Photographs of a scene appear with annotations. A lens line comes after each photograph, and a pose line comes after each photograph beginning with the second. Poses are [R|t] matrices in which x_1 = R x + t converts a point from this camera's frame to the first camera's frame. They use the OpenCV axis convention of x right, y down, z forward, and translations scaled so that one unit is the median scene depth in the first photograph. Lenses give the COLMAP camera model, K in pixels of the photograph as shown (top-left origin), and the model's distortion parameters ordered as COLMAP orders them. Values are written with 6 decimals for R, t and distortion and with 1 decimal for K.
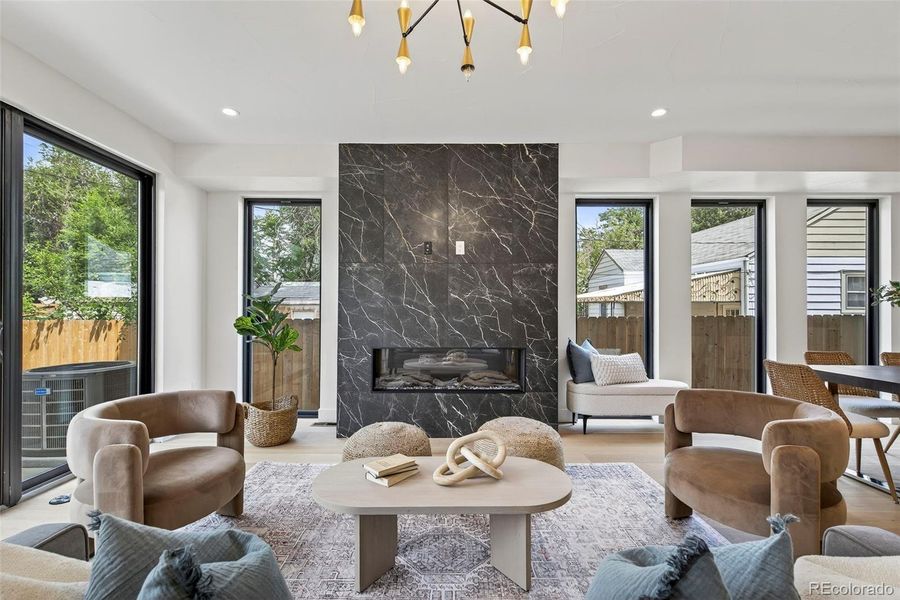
lens RADIAL K [[412.3, 0, 454.6], [0, 412.3, 294.9], [0, 0, 1]] dist [-0.002756, -0.001970]
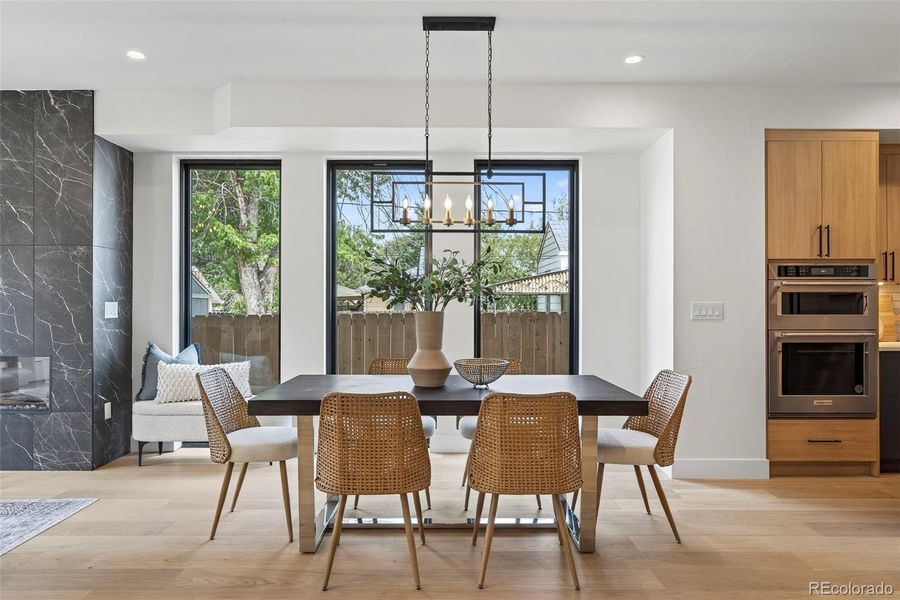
lens RADIAL K [[583.0, 0, 466.6], [0, 583.0, 291.7], [0, 0, 1]] dist [0.003841, -0.004027]
pose [[0.999601, -0.002154, 0.028174, 0.917185], [0.001869, 0.999947, 0.010141, 0.000440], [-0.028194, -0.010084, 0.999552, -0.116111]]
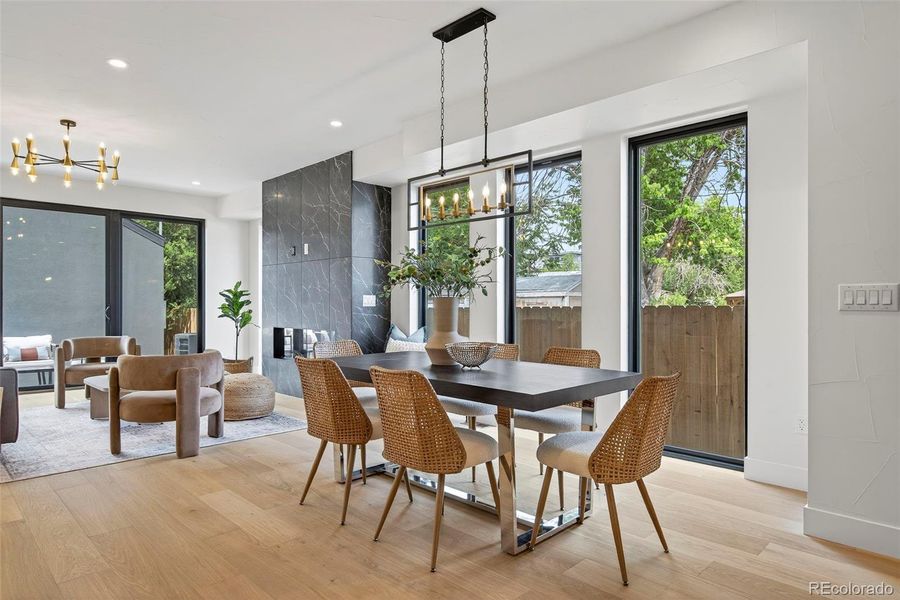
lens RADIAL K [[534.1, 0, 434.4], [0, 534.1, 300.8], [0, 0, 1]] dist [0.003982, 0.005443]
pose [[0.705119, -0.005376, -0.709069, 1.444210], [0.013071, 0.999900, 0.005418, 0.040268], [0.708969, -0.013089, 0.705119, 0.123858]]
